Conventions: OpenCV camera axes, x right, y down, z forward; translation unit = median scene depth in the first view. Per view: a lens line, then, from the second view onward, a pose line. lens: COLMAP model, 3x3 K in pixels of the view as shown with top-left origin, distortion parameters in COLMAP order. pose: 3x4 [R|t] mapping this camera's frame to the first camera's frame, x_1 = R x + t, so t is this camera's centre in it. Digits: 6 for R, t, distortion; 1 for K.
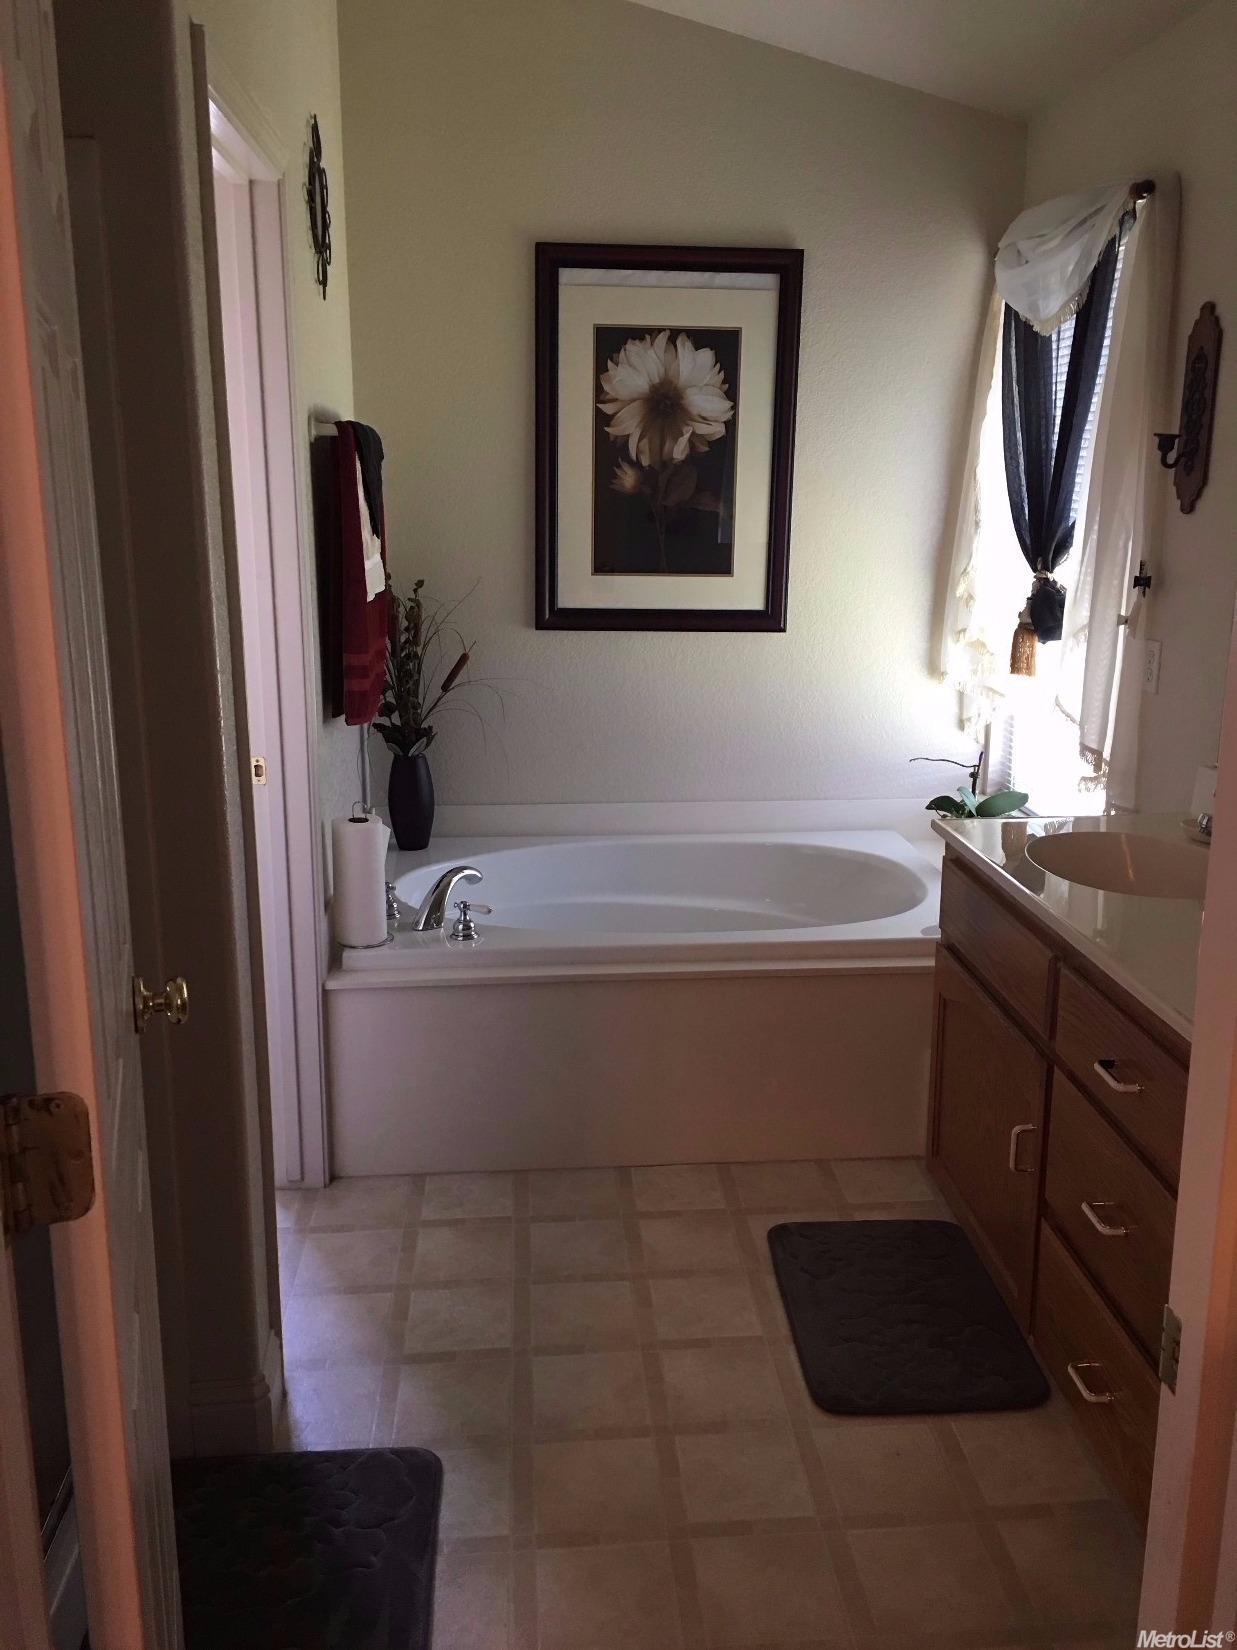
lens RADIAL K [[1430.9, 0, 639.9], [0, 1430.9, 822.3], [0, 0, 1]] dist [0.067813, -0.108968]
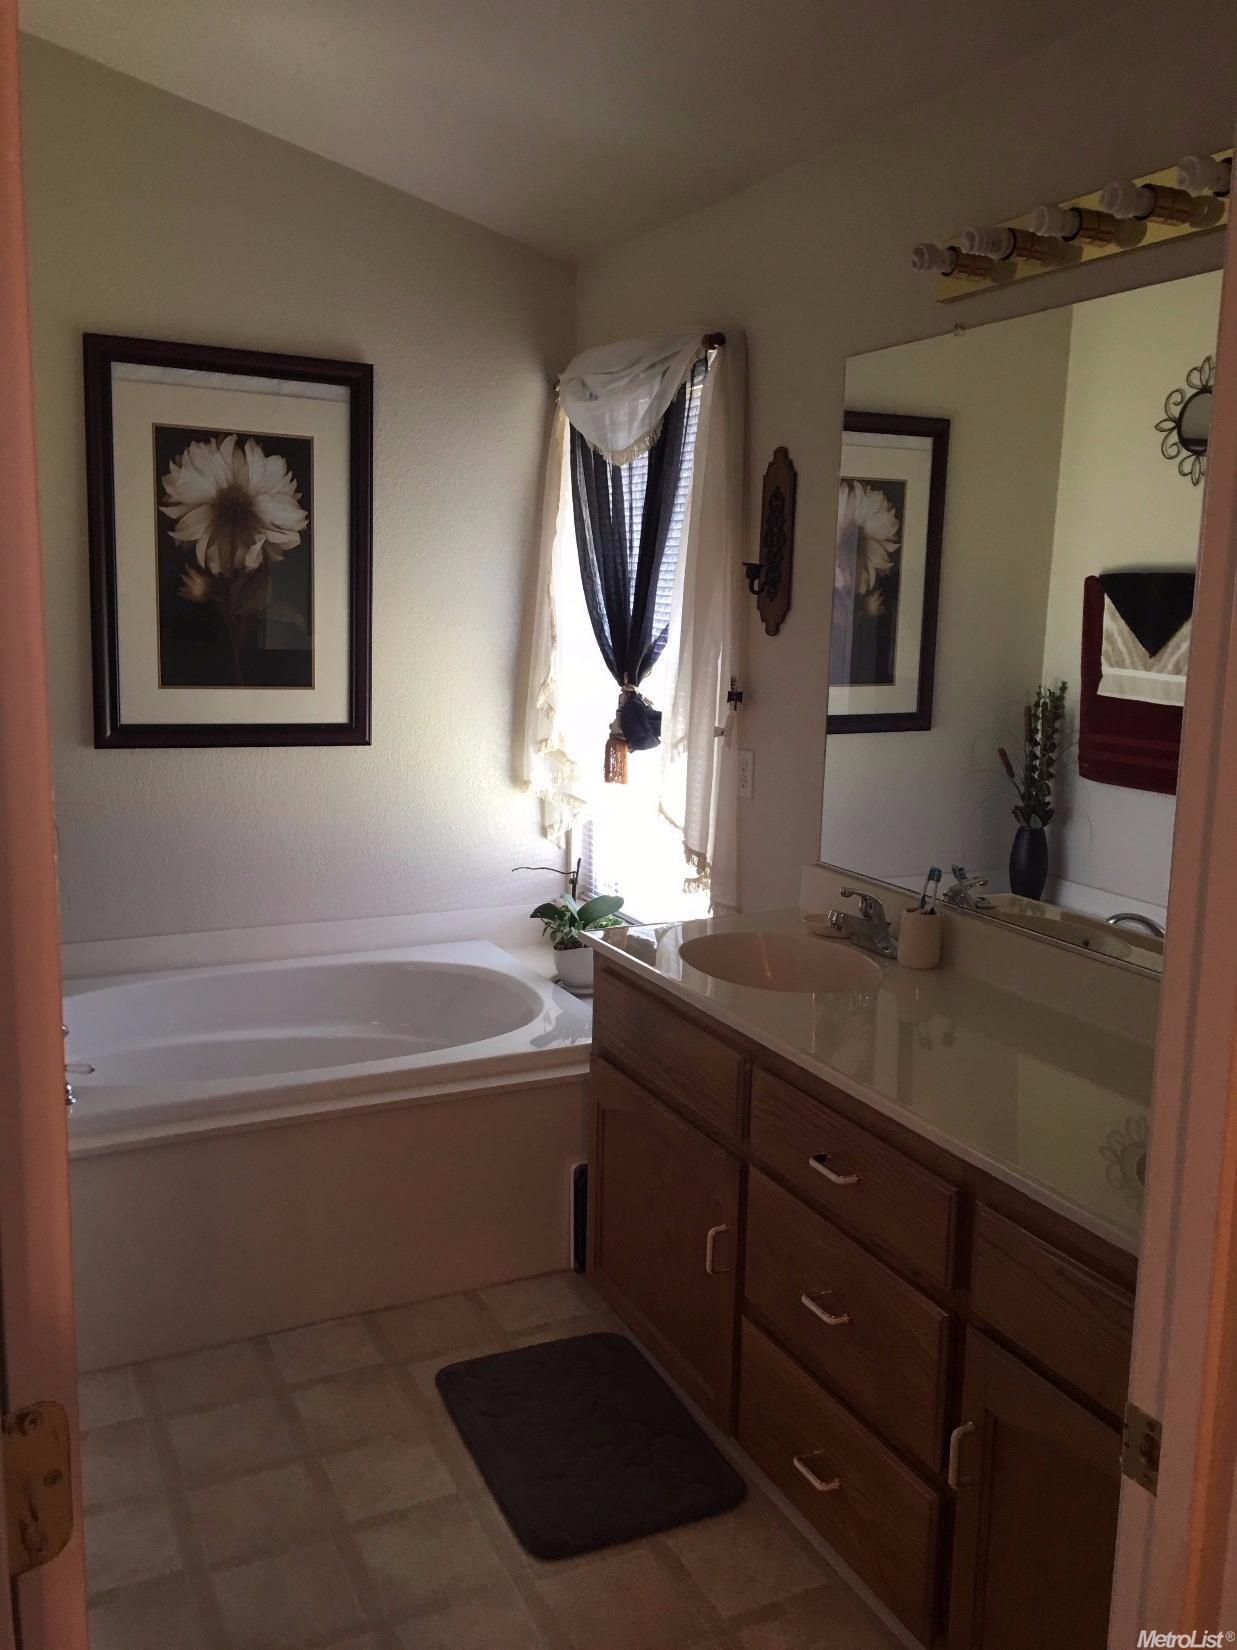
lens RADIAL K [[1430.9, 0, 639.9], [0, 1430.9, 822.3], [0, 0, 1]] dist [0.067813, -0.108968]
pose [[0.923452, -0.042495, 0.381353, -0.114653], [0.067126, 0.996414, -0.051514, -0.019634], [-0.377796, 0.073170, 0.922993, 0.037407]]
